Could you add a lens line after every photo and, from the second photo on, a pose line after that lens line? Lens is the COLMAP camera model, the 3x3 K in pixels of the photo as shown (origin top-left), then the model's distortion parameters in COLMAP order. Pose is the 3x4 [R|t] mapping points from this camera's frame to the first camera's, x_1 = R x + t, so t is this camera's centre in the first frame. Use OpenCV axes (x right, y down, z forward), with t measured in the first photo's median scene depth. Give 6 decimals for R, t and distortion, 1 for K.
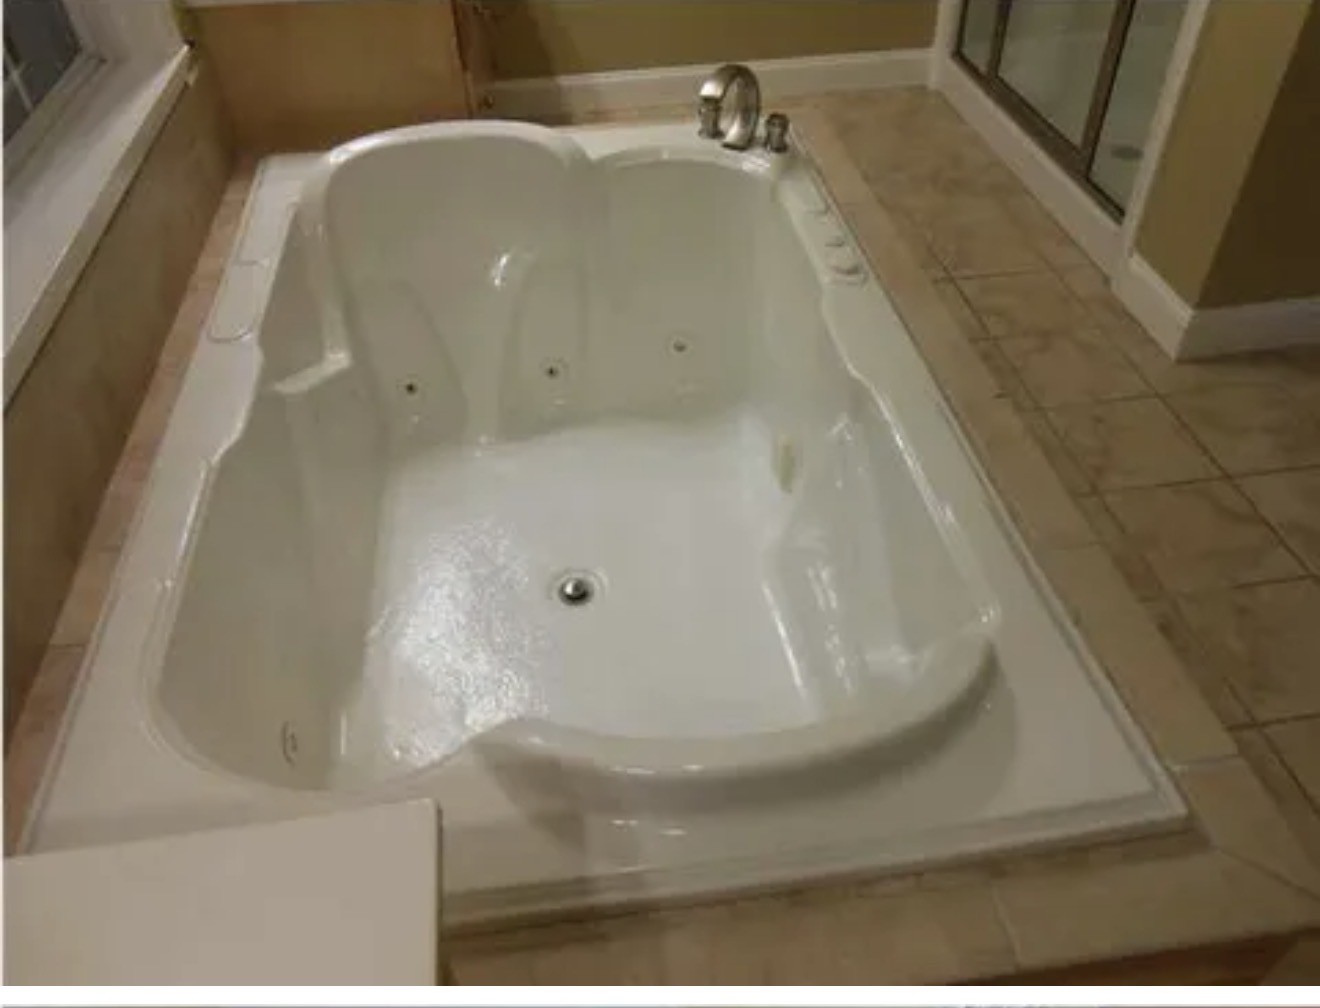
lens RADIAL K [[1020.1, 0, 660.0], [0, 1020.1, 504.0], [0, 0, 1]] dist [-0.002967, -0.003697]
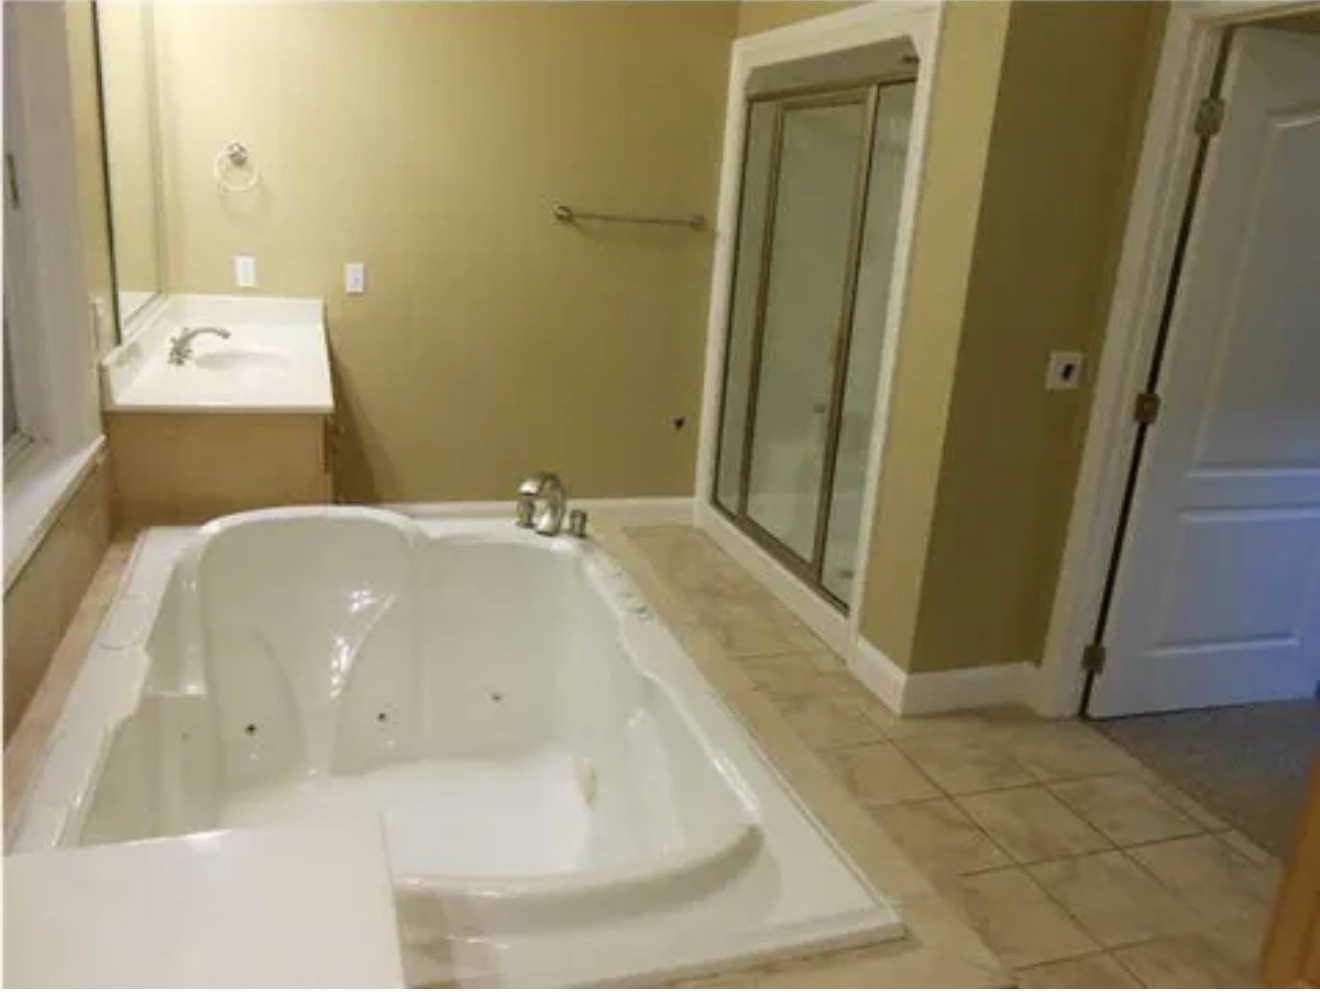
lens RADIAL K [[1035.7, 0, 660.0], [0, 1035.7, 497.5], [0, 0, 1]] dist [0.006038, 0.005520]
pose [[0.979244, 0.041784, 0.198332, -0.044199], [0.049015, 0.900658, -0.431756, 0.171899], [-0.196669, 0.432515, 0.879916, -0.185361]]
